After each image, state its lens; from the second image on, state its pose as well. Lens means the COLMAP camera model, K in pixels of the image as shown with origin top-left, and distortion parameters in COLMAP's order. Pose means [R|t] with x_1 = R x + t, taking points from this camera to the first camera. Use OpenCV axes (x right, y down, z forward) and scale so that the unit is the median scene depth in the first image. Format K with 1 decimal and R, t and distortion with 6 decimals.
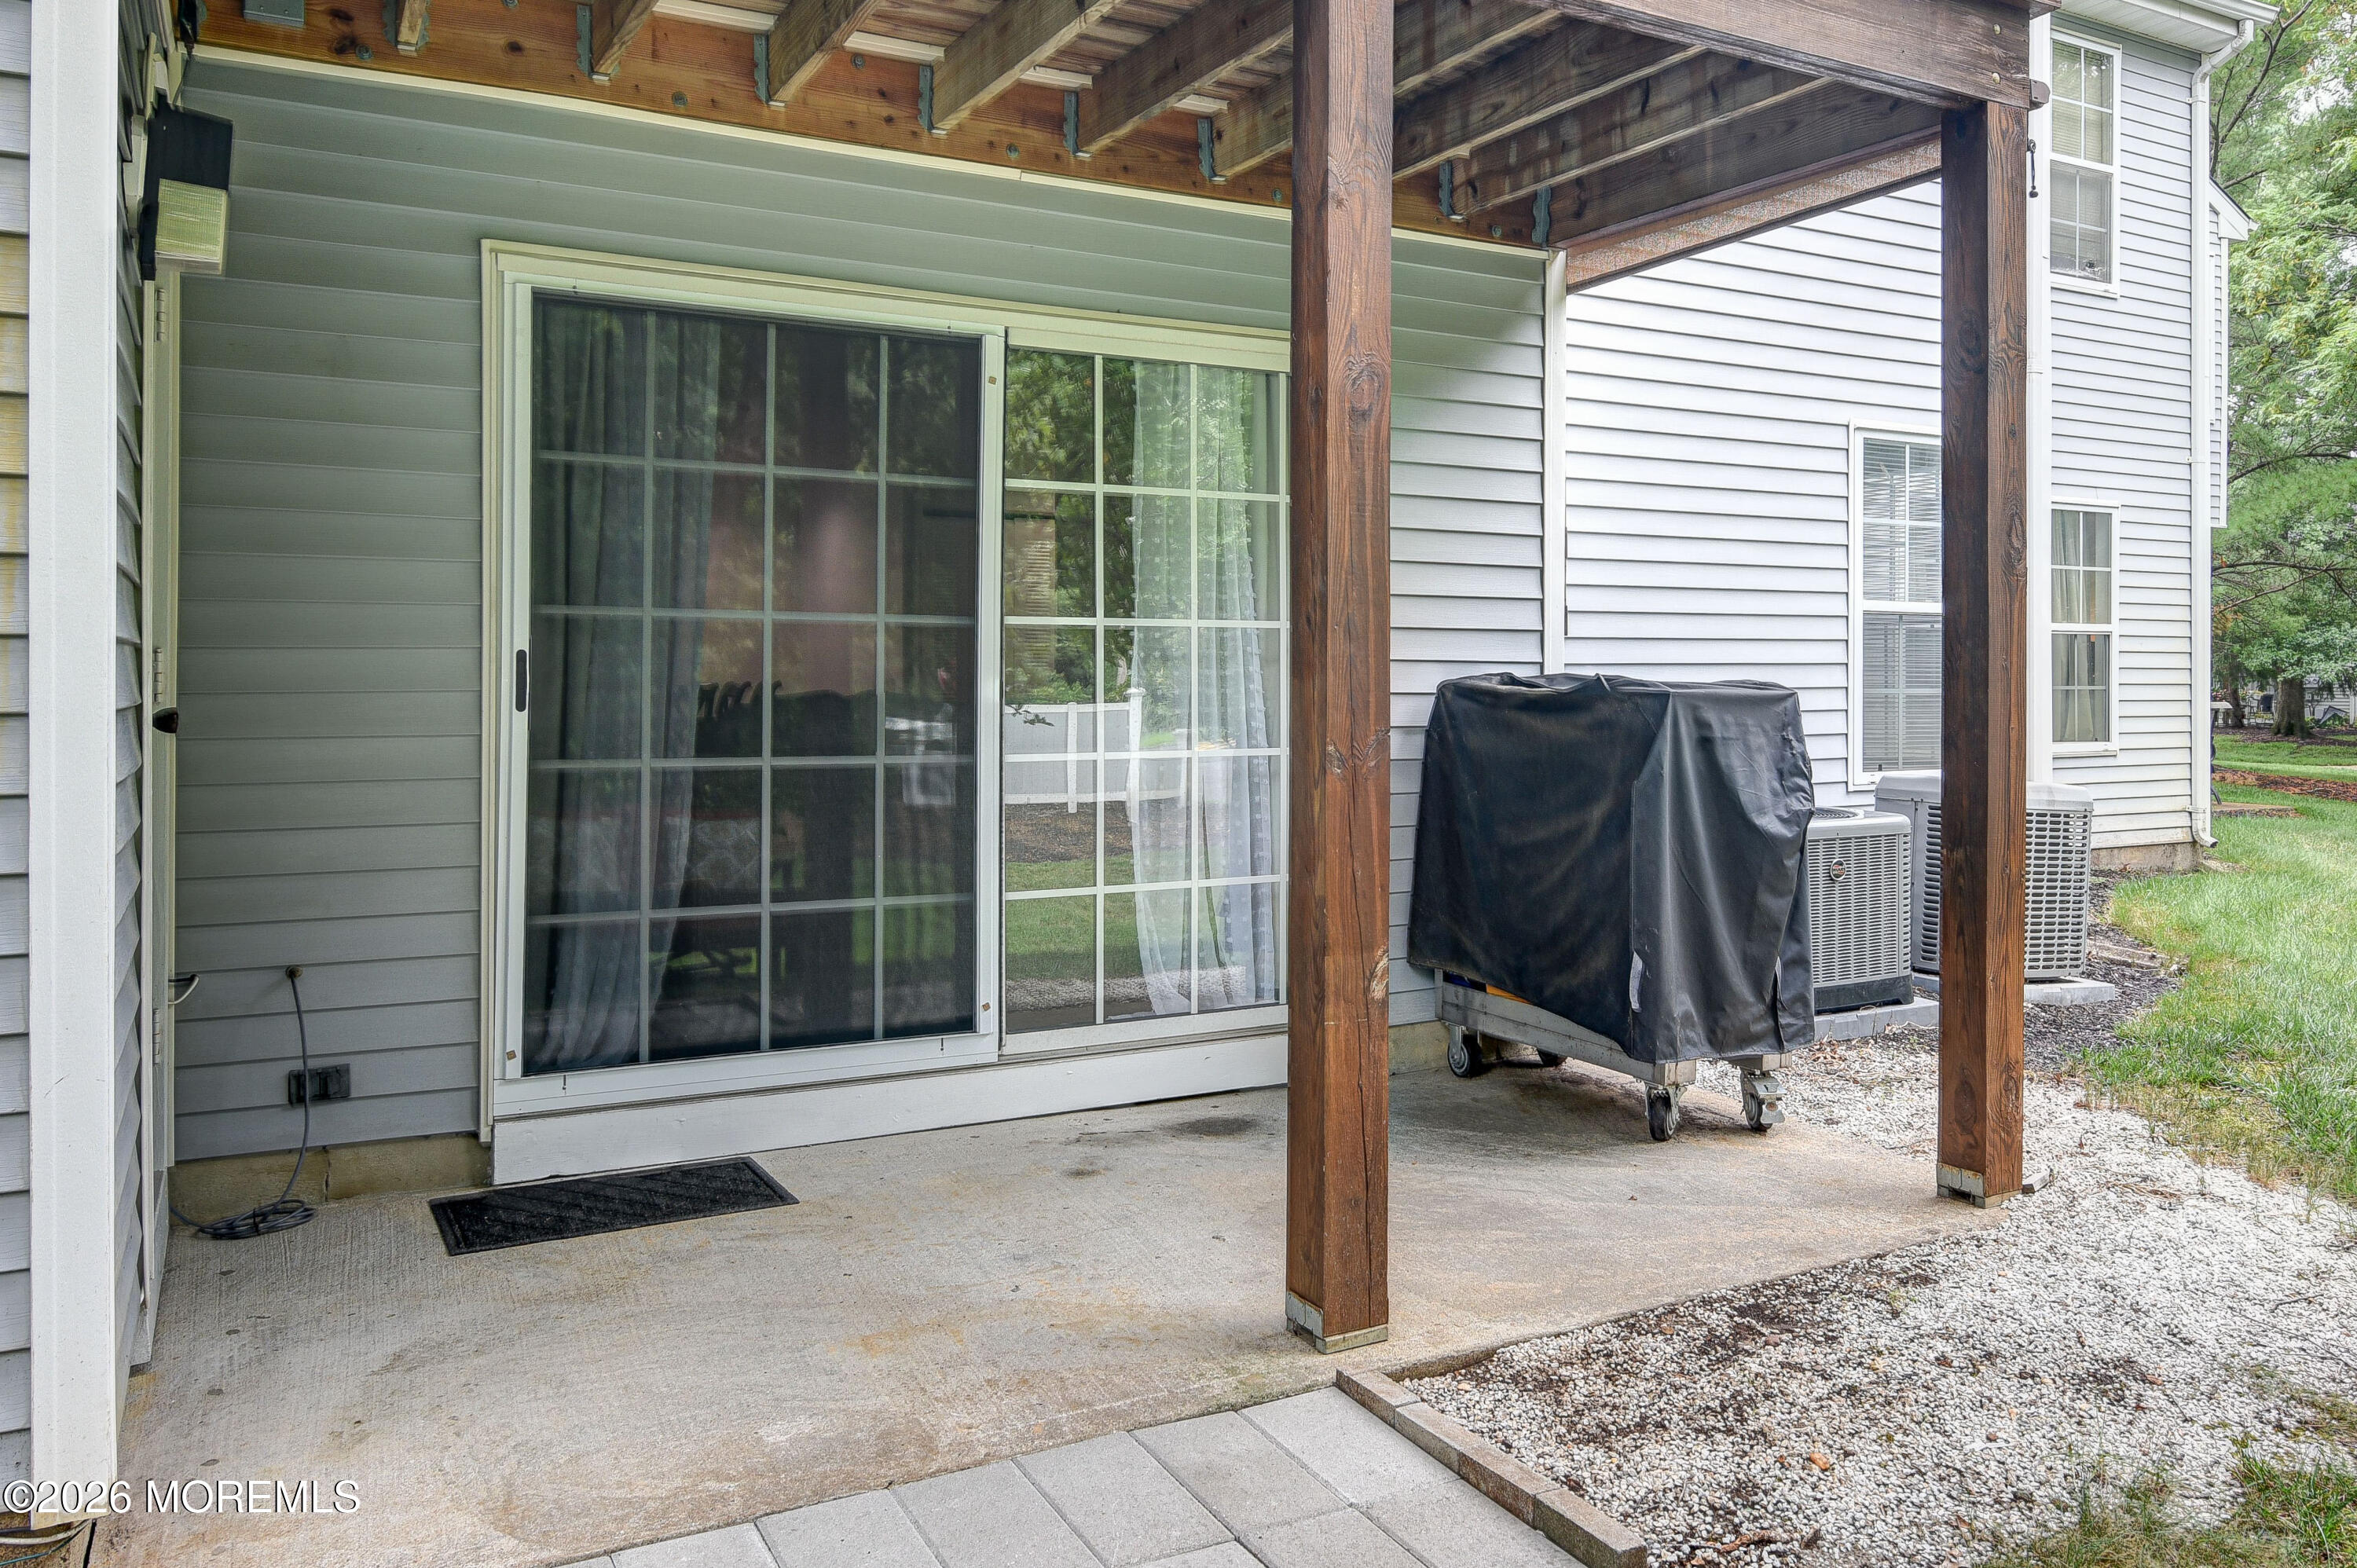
lens RADIAL K [[1862.3, 0, 1342.3], [0, 1862.3, 671.3], [0, 0, 1]] dist [-0.003097, 0.001098]
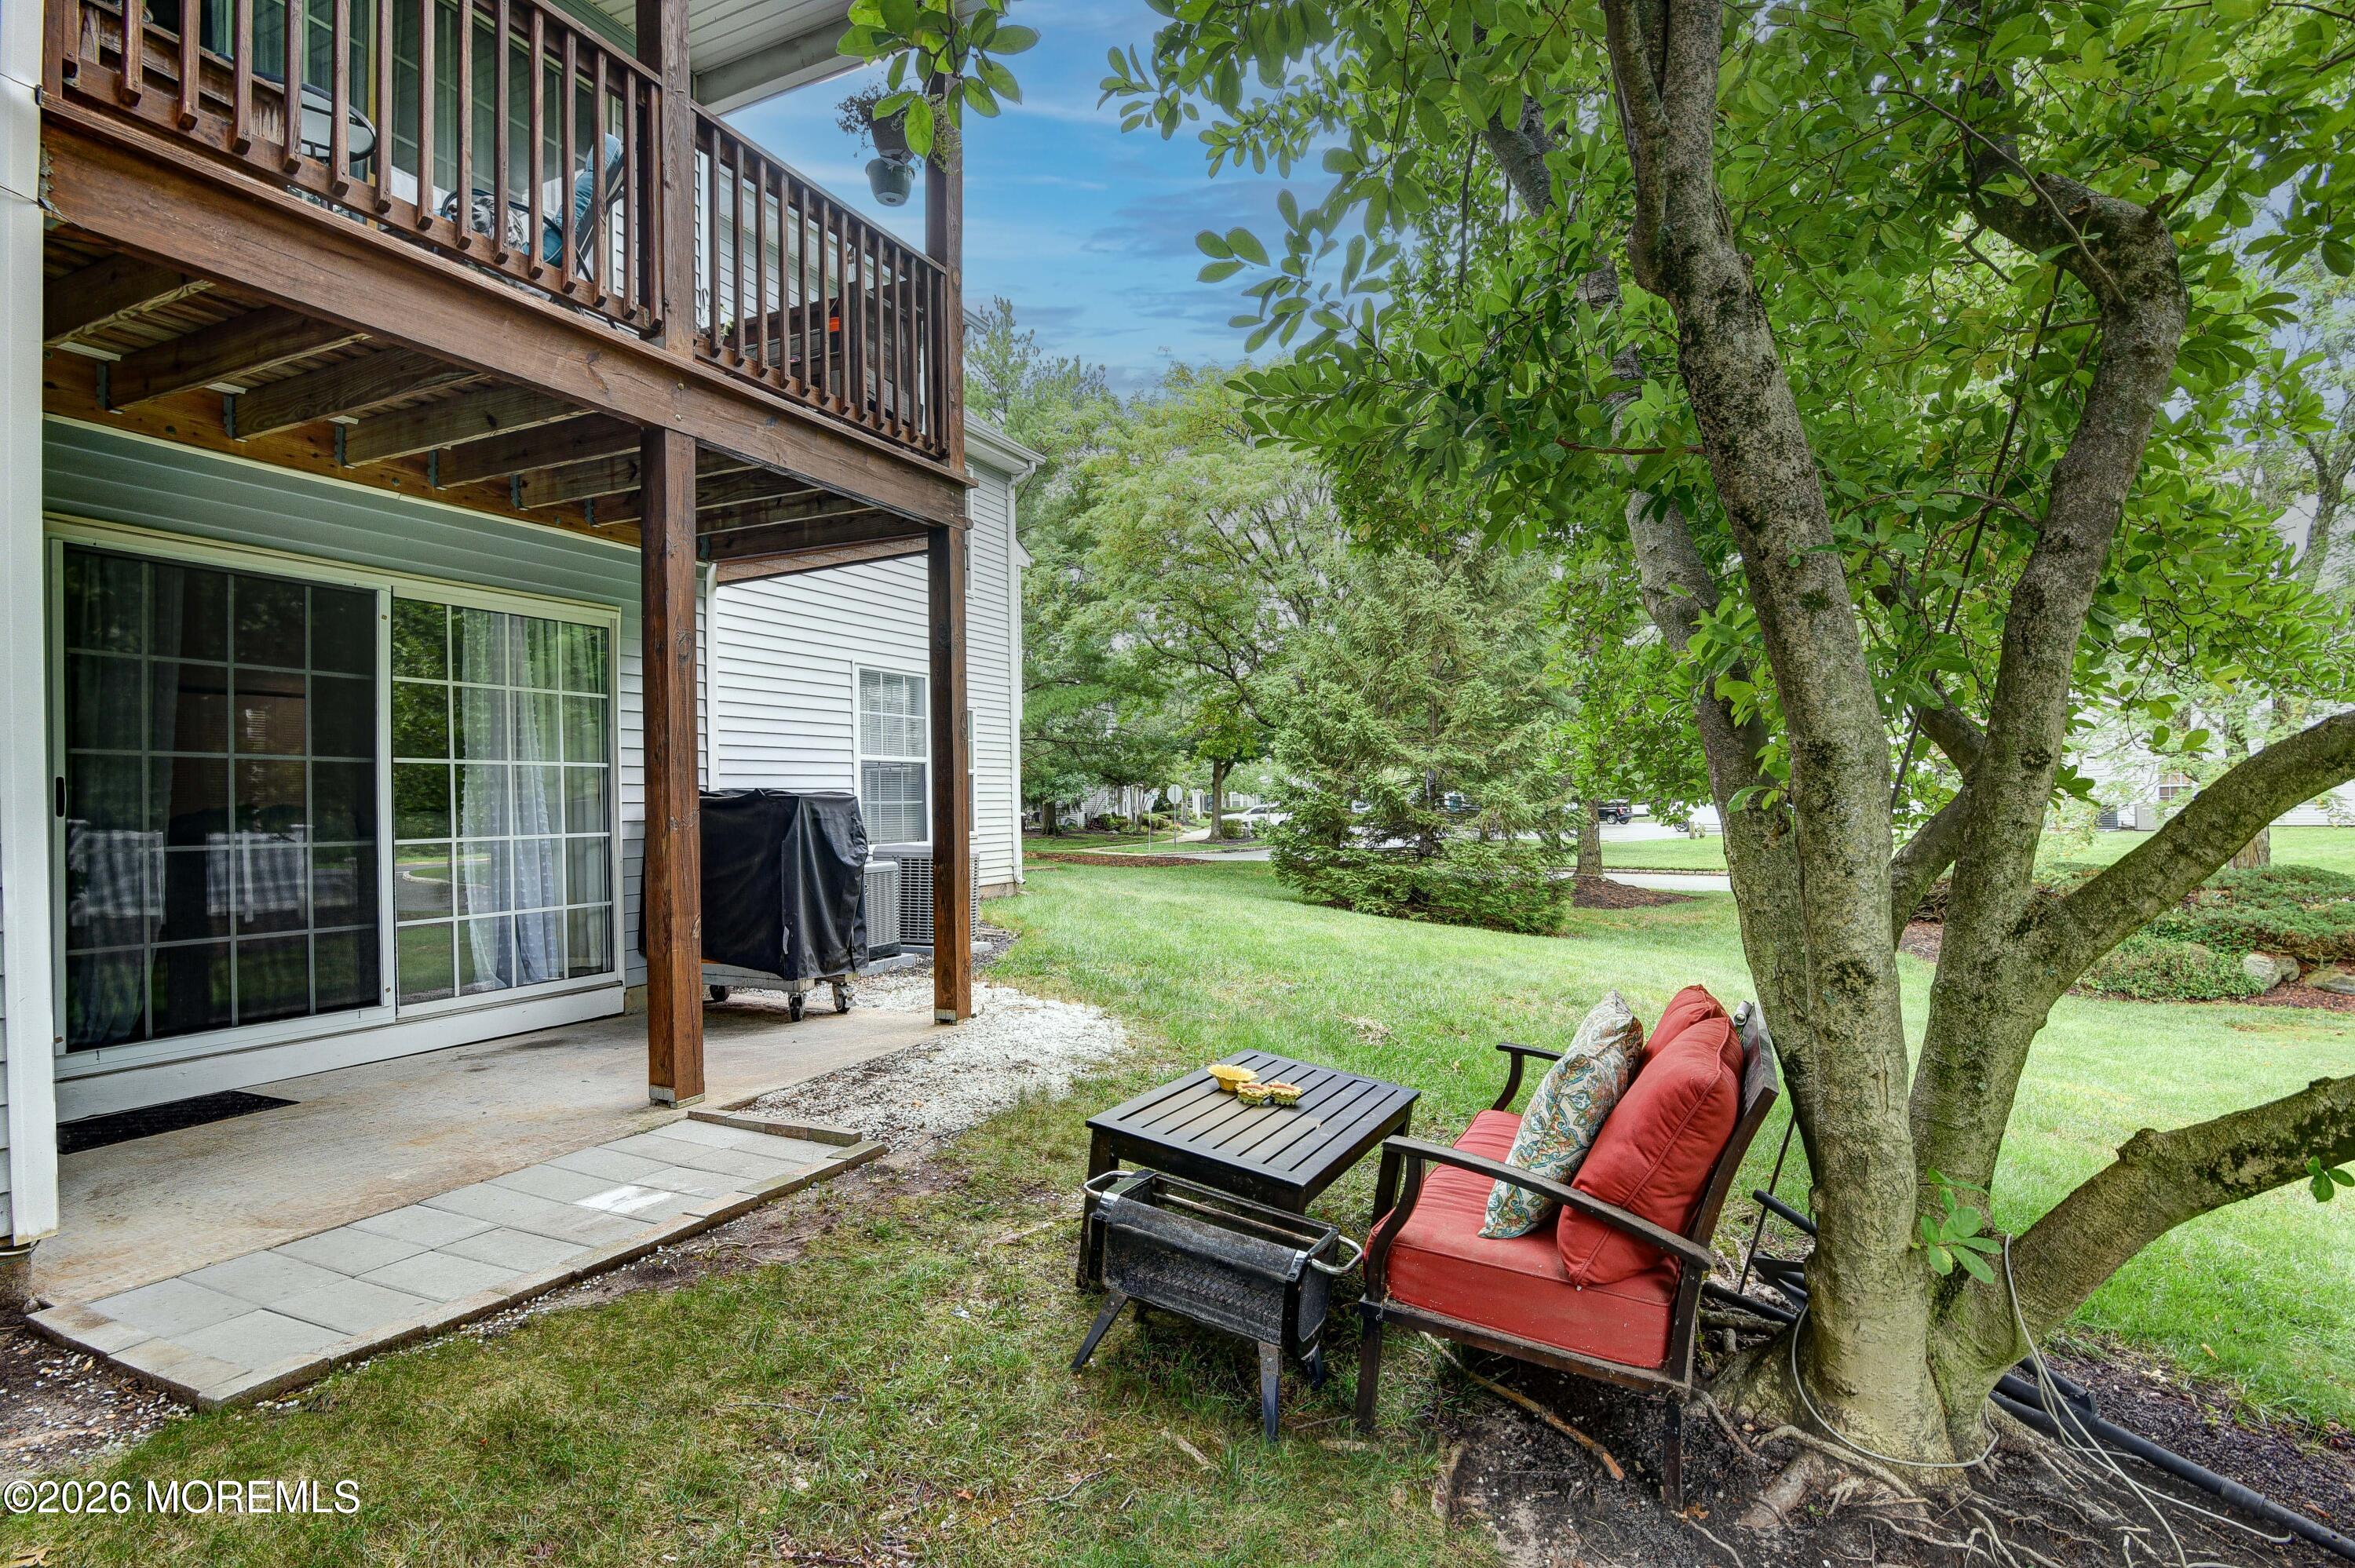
lens RADIAL K [[1173.7, 0, 1183.0], [0, 1173.7, 788.6], [0, 0, 1]] dist [-0.012744, 0.000774]
pose [[0.832059, -0.010046, 0.554597, -0.177031], [0.017768, 0.999806, -0.008546, 0.020687], [-0.554403, 0.016964, 0.832076, -0.276855]]
